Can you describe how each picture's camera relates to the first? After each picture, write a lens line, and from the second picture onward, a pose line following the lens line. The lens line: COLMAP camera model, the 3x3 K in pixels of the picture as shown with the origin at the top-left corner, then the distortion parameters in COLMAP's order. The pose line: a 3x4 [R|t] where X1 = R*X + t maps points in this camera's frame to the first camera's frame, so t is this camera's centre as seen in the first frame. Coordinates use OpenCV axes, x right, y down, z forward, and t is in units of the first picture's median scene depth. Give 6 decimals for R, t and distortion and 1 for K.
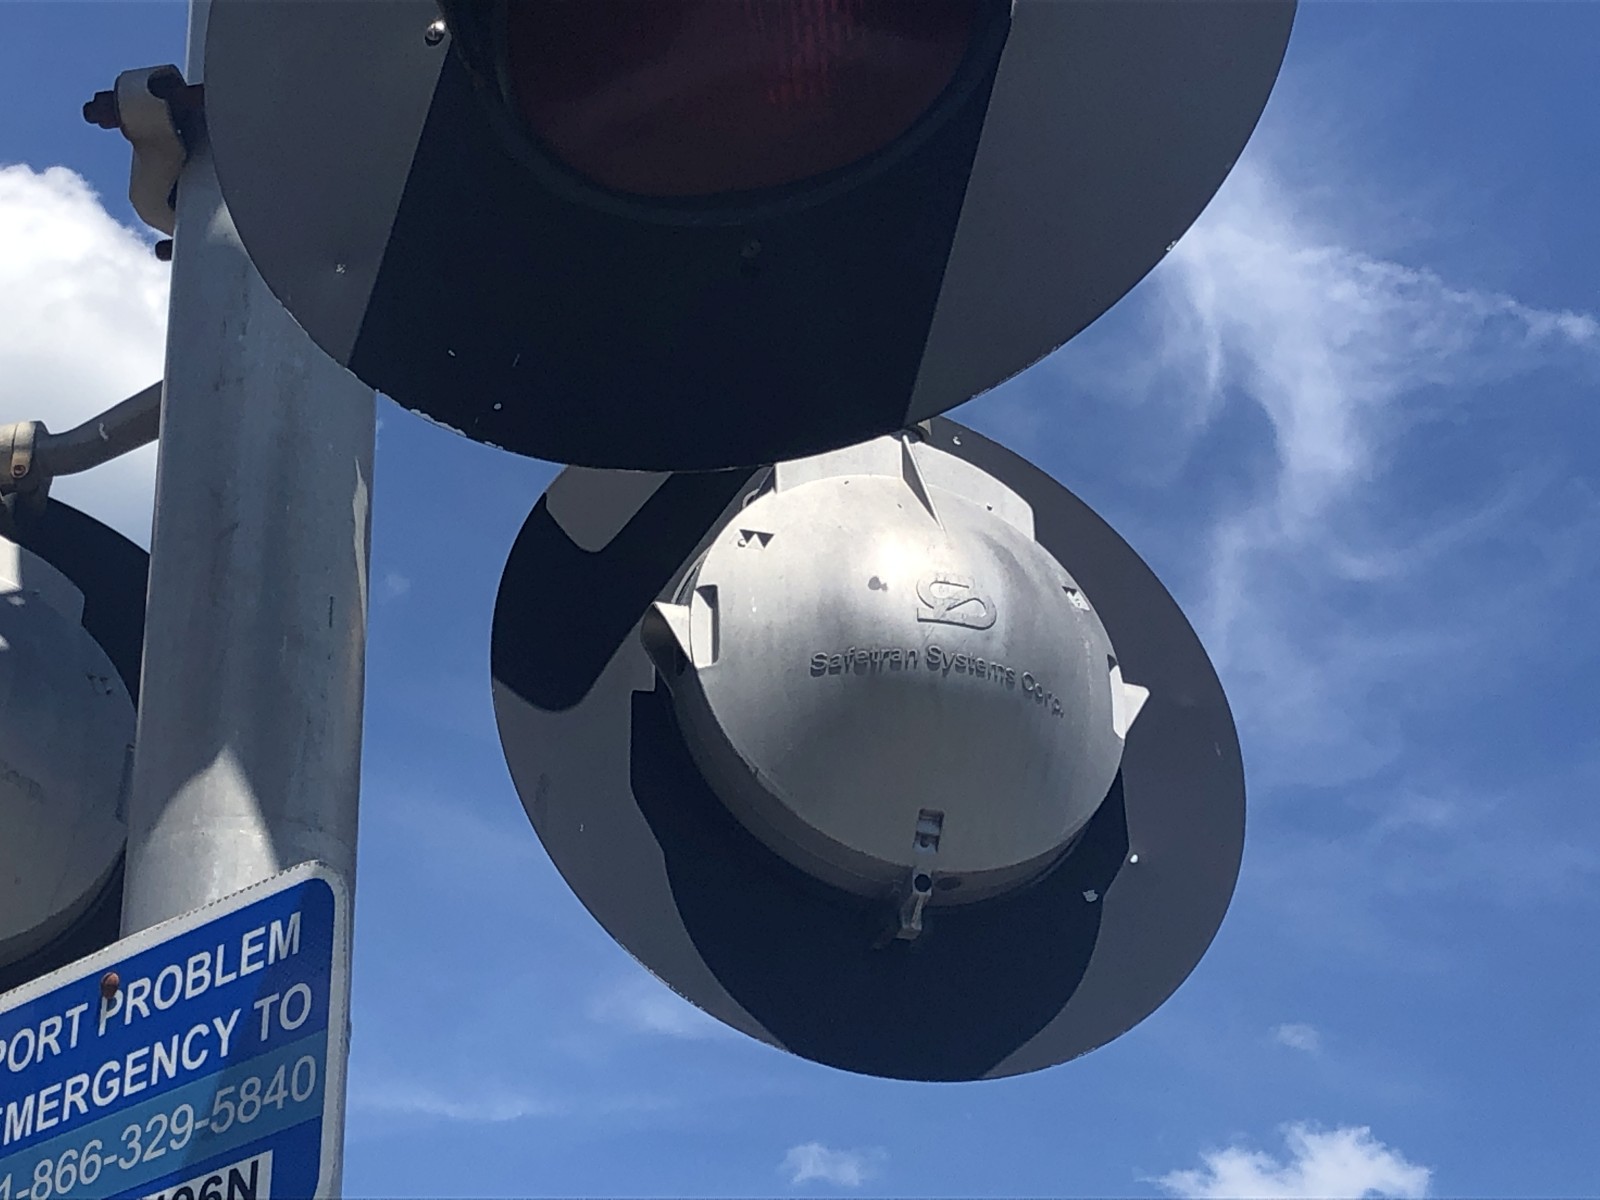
lens RADIAL K [[3627.3, 0, 809.6], [0, 3627.3, 551.8], [0, 0, 1]] dist [0.145956, 0.000000]
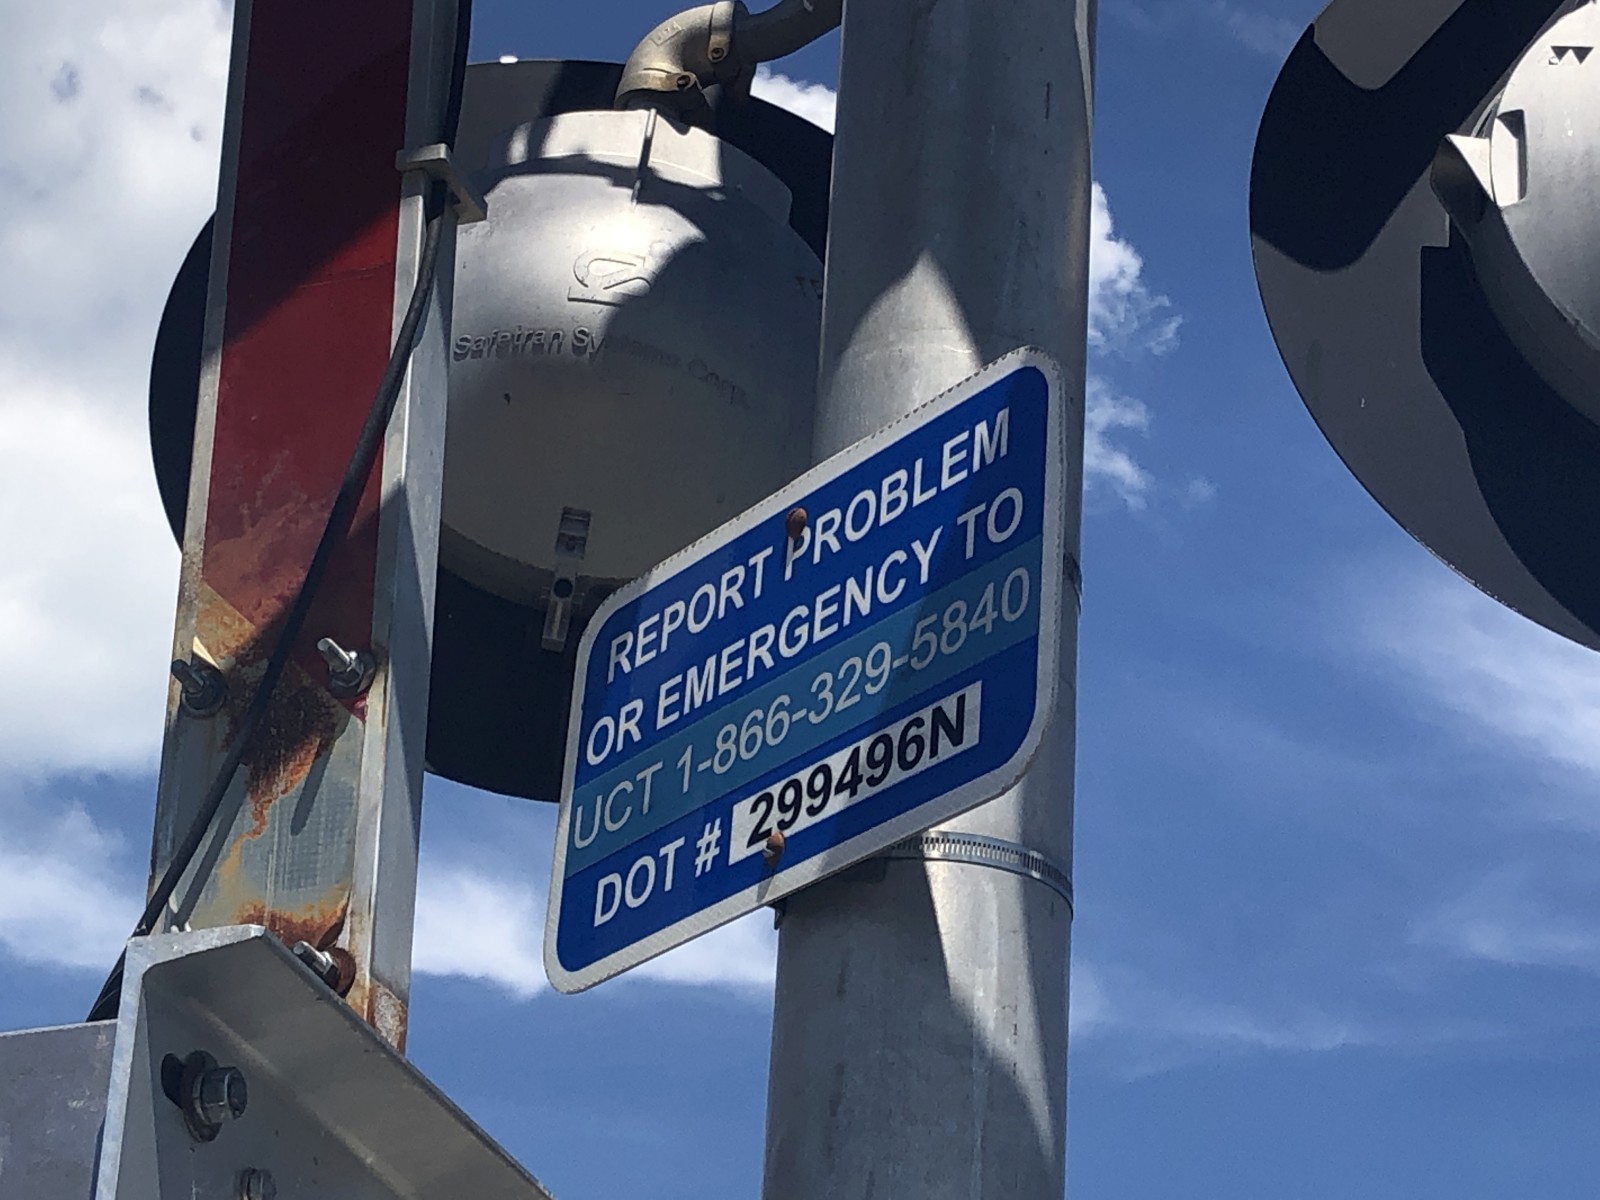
lens RADIAL K [[3794.3, 0, 841.2], [0, 3794.3, 496.4], [0, 0, 1]] dist [0.209691, 0.000000]
pose [[0.978406, -0.024009, -0.205295, -0.000916], [0.027357, 0.999535, 0.013486, 0.102750], [0.204876, -0.018811, 0.978607, 0.145443]]
